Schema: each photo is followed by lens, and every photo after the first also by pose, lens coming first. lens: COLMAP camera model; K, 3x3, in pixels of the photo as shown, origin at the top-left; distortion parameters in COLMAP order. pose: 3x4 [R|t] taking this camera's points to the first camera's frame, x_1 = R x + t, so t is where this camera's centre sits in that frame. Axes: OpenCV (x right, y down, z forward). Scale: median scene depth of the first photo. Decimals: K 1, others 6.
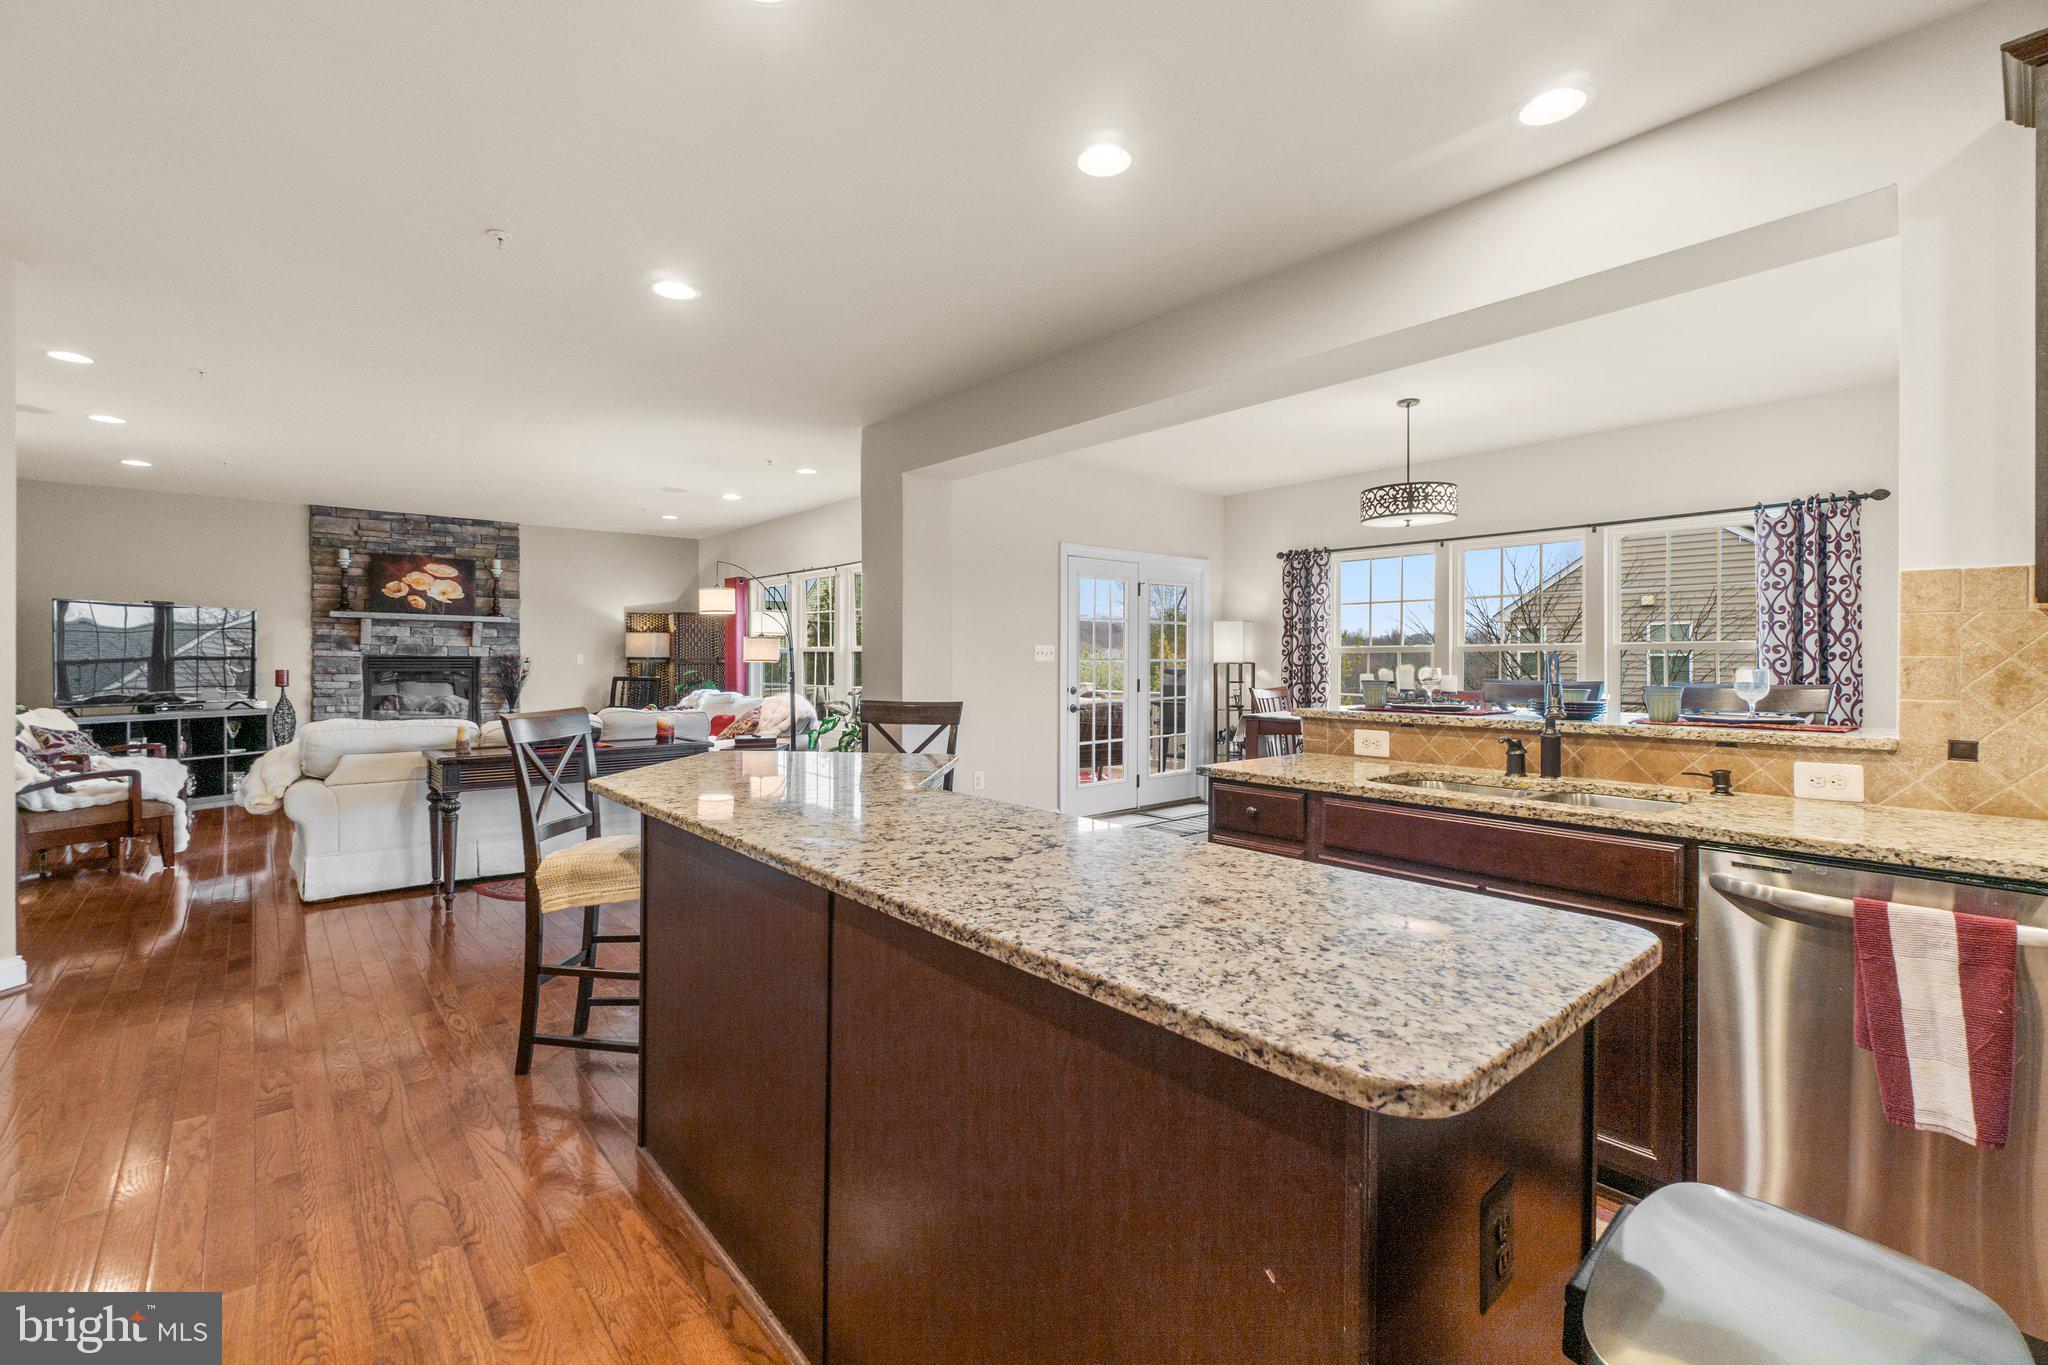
lens RADIAL K [[888.2, 0, 1032.3], [0, 888.2, 674.4], [0, 0, 1]] dist [-0.004361, 0.000438]
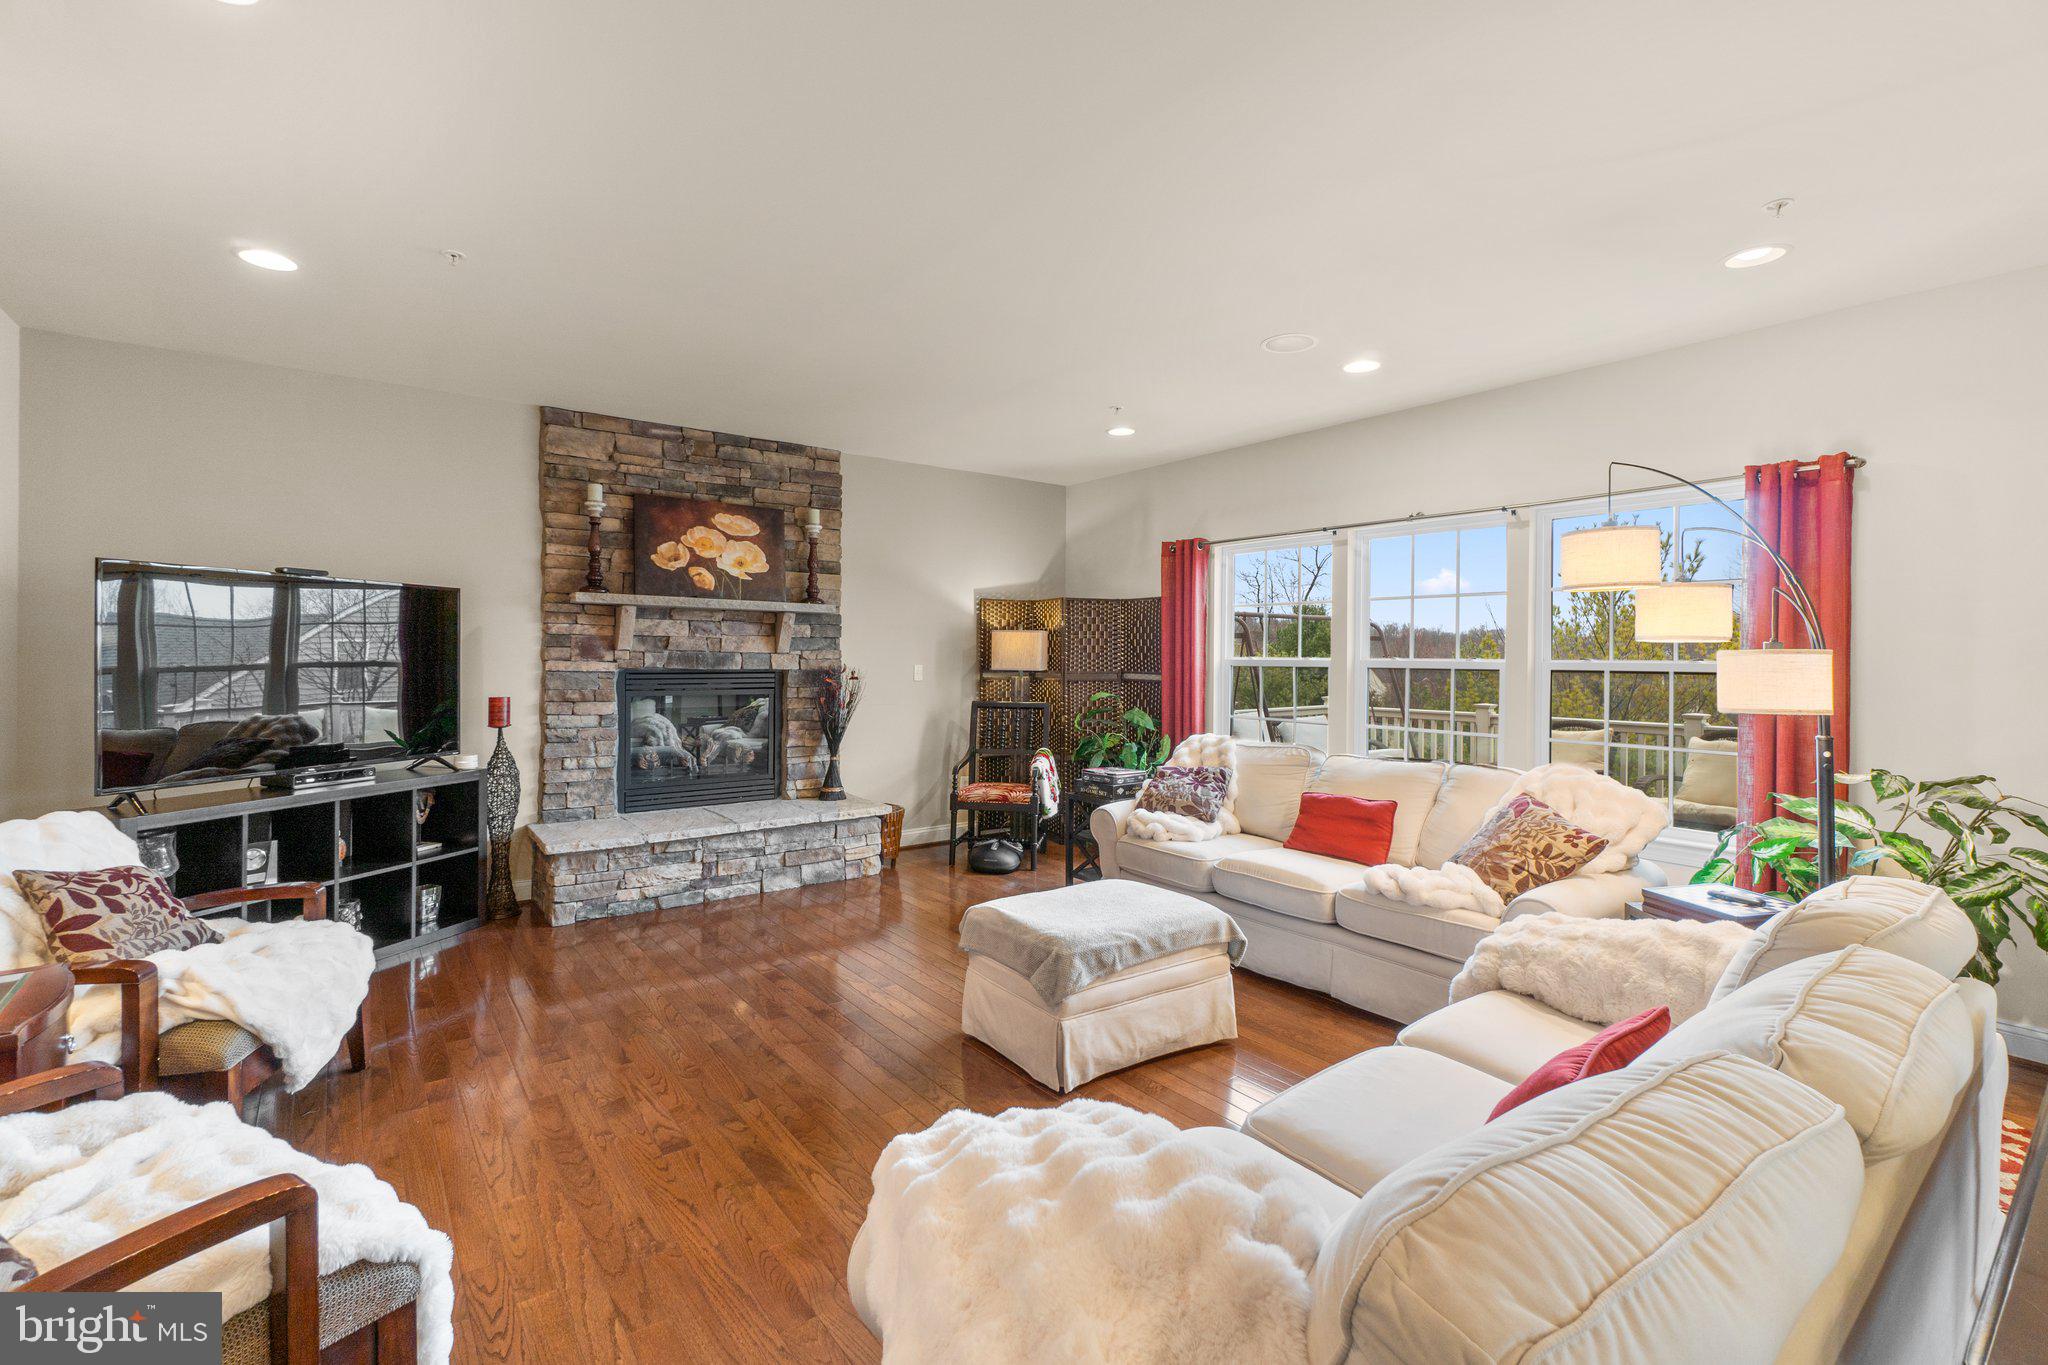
lens RADIAL K [[888.2, 0, 1016.3], [0, 888.2, 669.1], [0, 0, 1]] dist [-0.004361, 0.000438]
pose [[0.997560, 0.005791, -0.069580, -0.442441], [-0.005760, 0.999983, 0.000644, -0.022873], [0.069583, -0.000241, 0.997576, 0.425784]]
